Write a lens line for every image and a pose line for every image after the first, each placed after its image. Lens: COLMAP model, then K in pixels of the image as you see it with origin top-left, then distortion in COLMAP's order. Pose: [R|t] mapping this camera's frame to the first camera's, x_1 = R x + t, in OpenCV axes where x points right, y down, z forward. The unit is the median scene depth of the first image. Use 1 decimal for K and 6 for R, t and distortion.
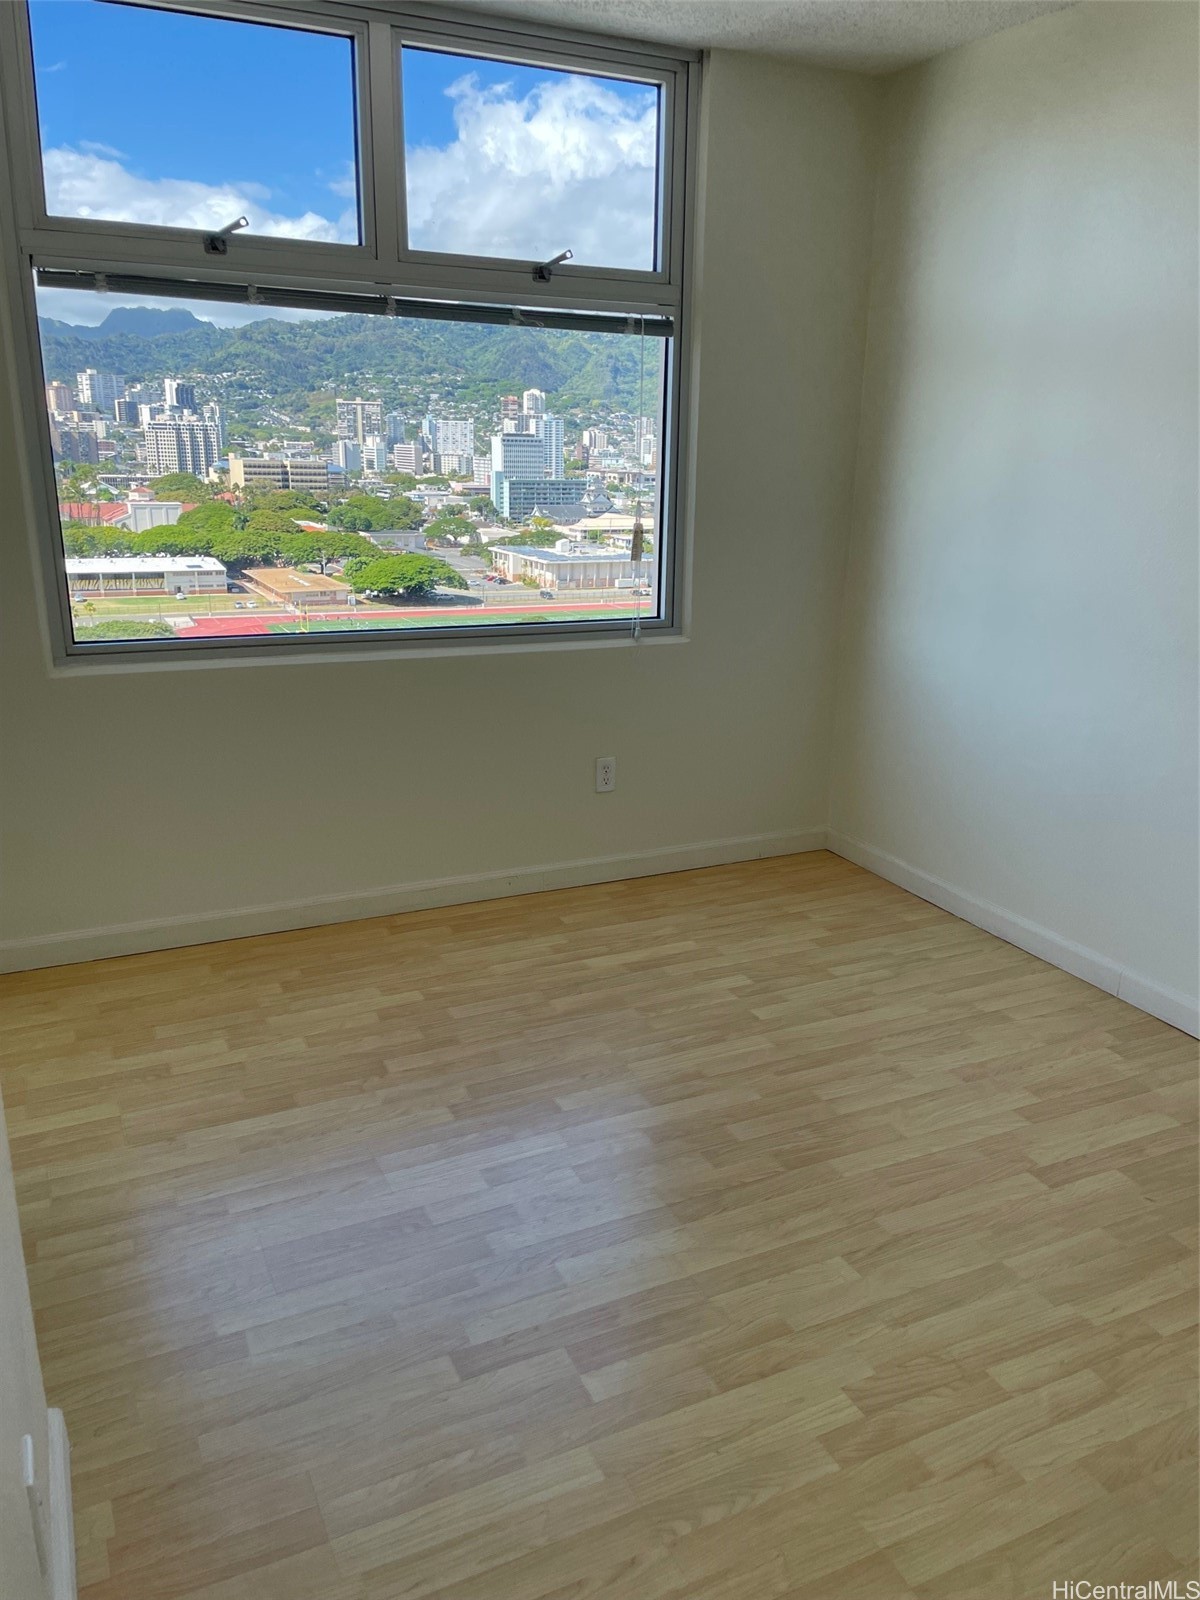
lens RADIAL K [[1207.0, 0, 594.5], [0, 1207.0, 793.0], [0, 0, 1]] dist [0.046859, -0.066000]
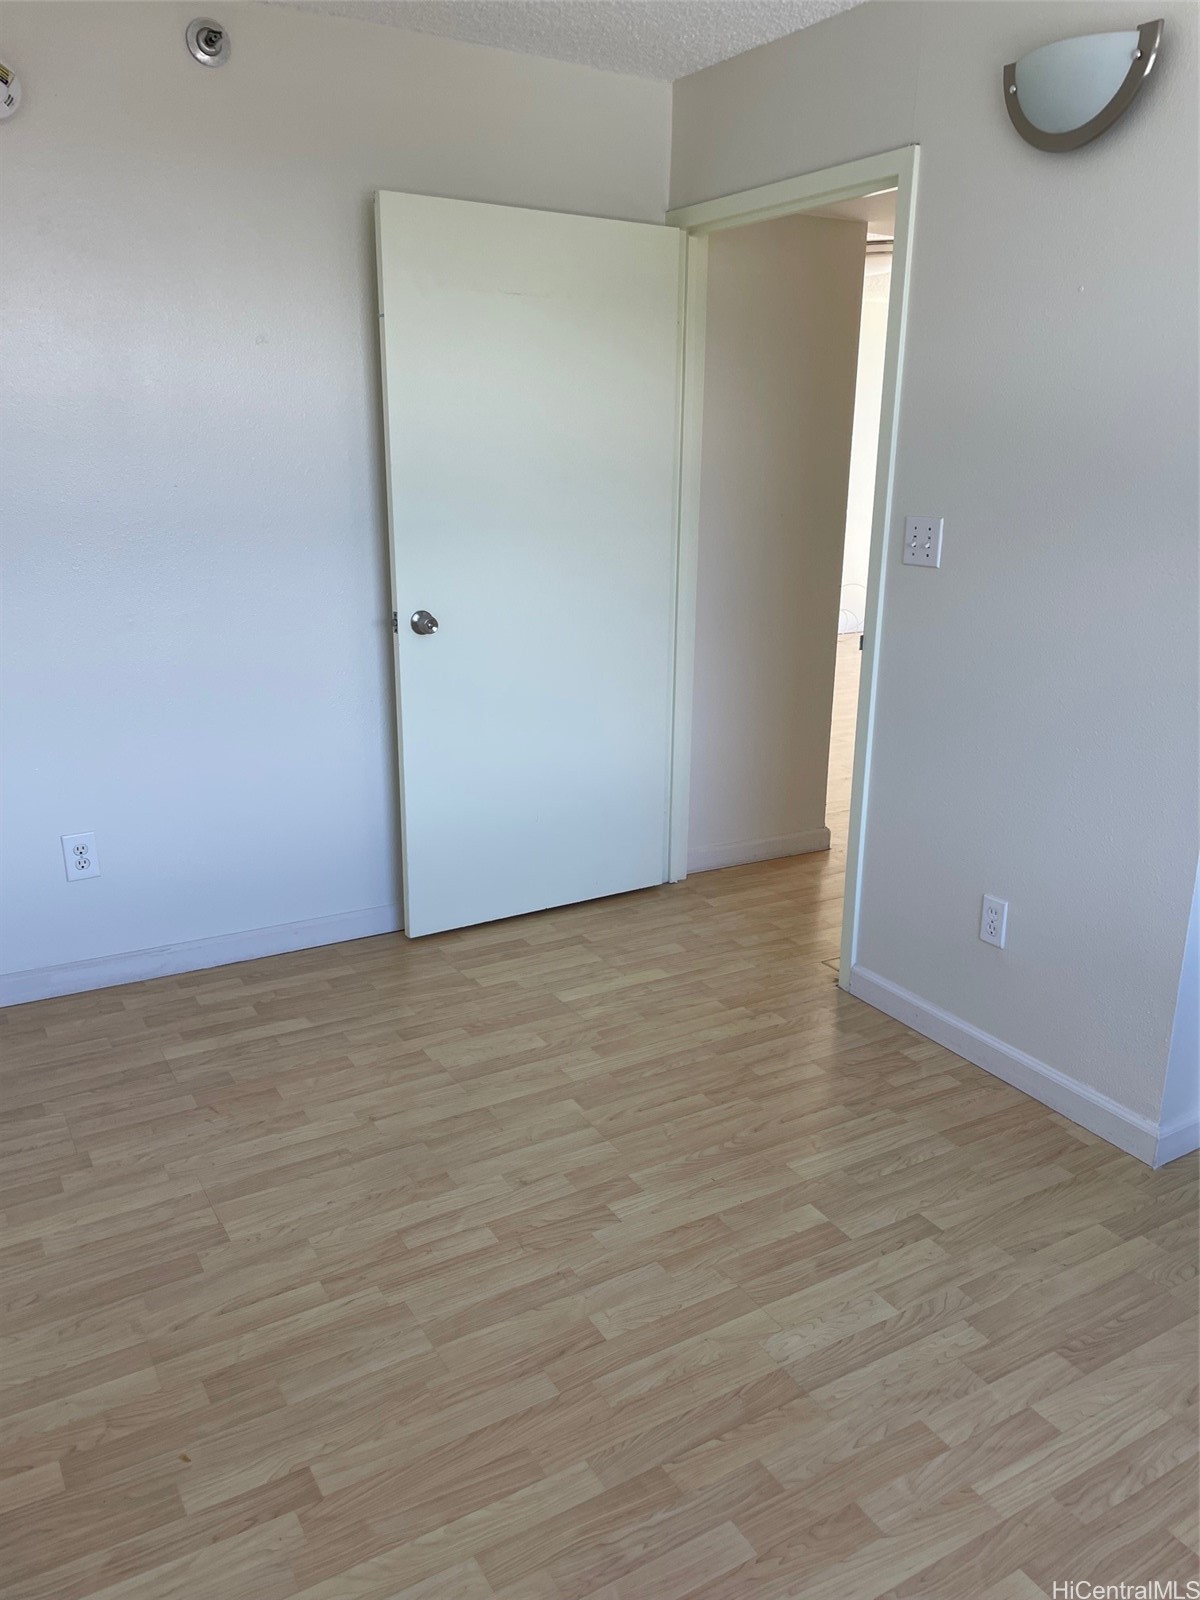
lens RADIAL K [[1207.0, 0, 598.5], [0, 1207.0, 801.6], [0, 0, 1]] dist [0.046859, -0.066000]
pose [[-0.995175, -0.001115, -0.098111, 0.326465], [-0.053051, 0.847283, 0.528486, -0.497948], [0.082539, 0.531141, -0.843254, 1.700862]]
